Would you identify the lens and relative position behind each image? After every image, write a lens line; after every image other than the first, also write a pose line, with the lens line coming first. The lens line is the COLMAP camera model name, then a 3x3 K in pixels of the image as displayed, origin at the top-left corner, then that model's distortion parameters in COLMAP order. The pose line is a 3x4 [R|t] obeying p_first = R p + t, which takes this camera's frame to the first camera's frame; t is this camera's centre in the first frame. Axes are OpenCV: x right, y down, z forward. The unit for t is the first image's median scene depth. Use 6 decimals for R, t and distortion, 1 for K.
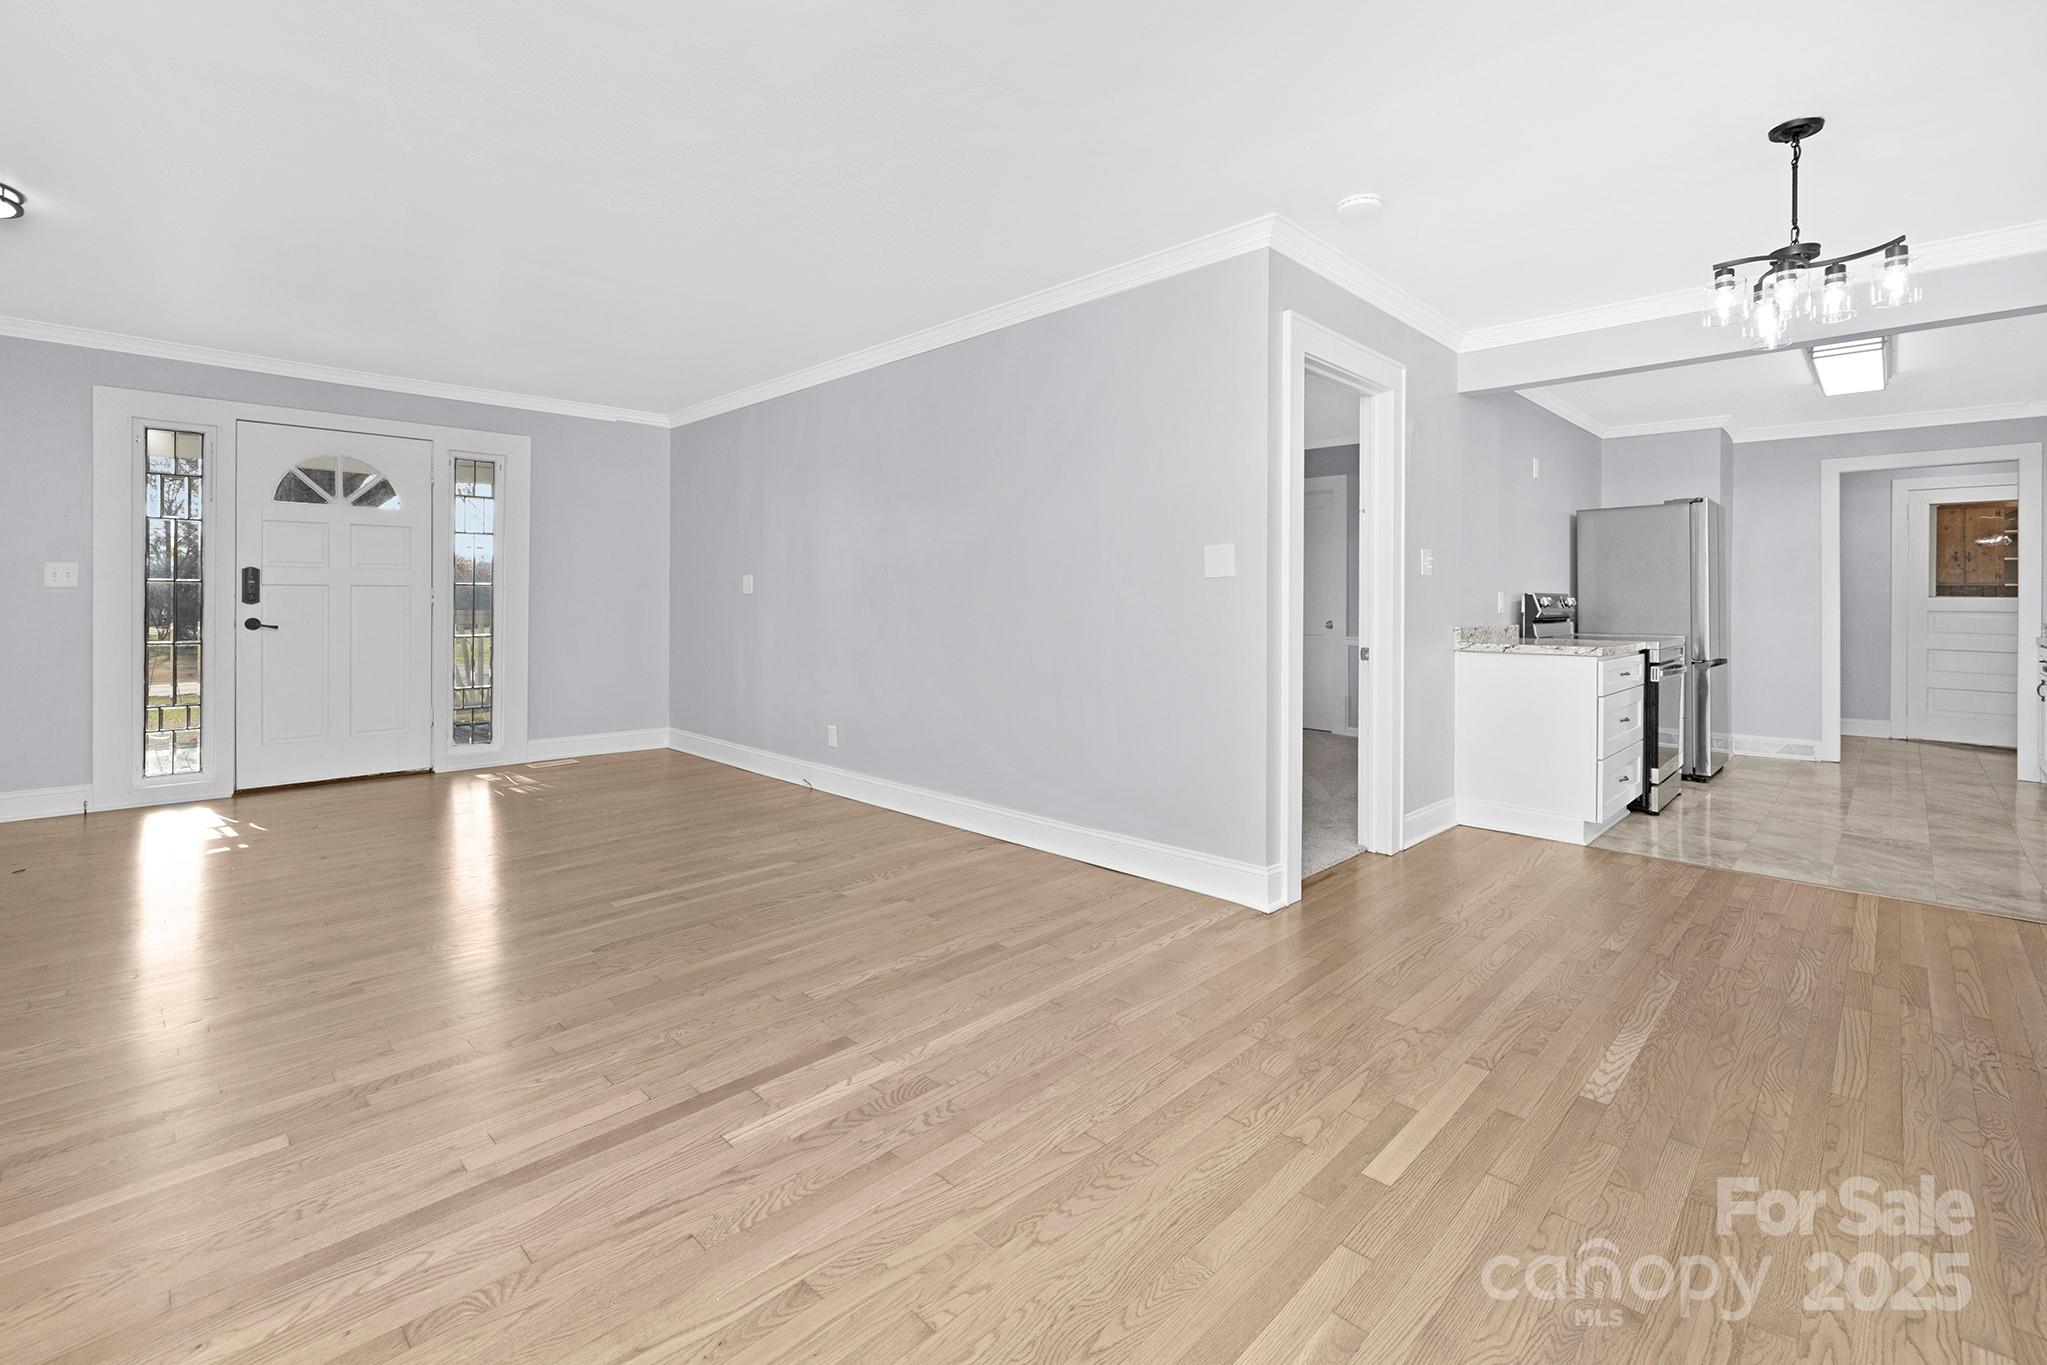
lens RADIAL K [[880.4, 0, 1024.7], [0, 880.4, 681.1], [0, 0, 1]] dist [-0.004429, -0.000237]
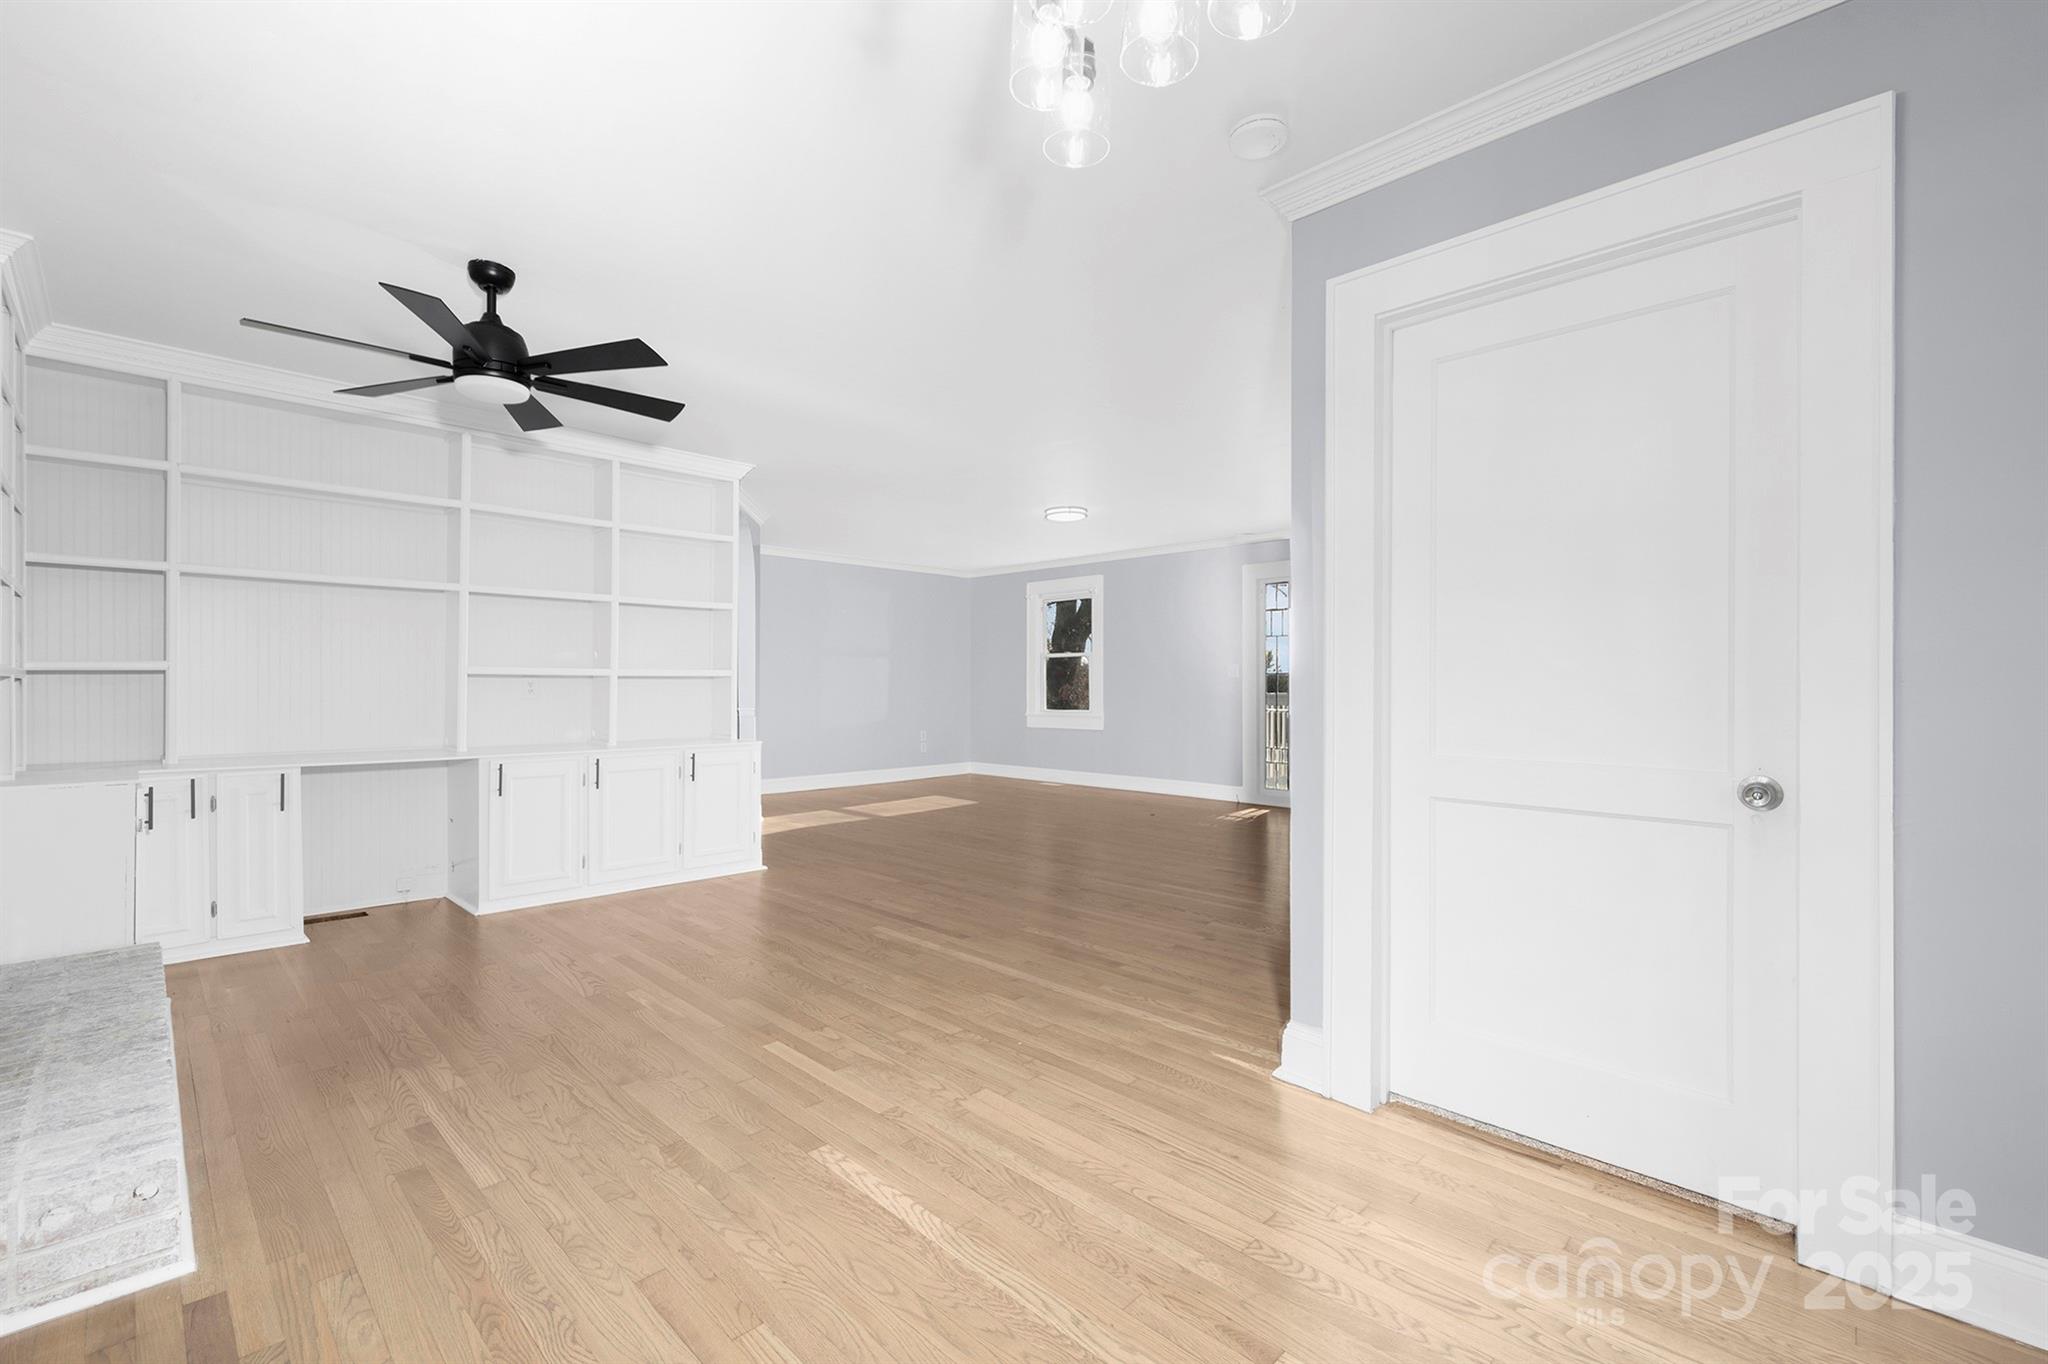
lens RADIAL K [[880.8, 0, 1025.0], [0, 880.8, 683.2], [0, 0, 1]] dist [-0.004429, -0.000237]
pose [[0.011523, -0.003106, -0.999929, 1.563898], [-0.094371, 0.995528, -0.004180, -0.091205], [0.995470, 0.094412, 0.011179, 1.081844]]
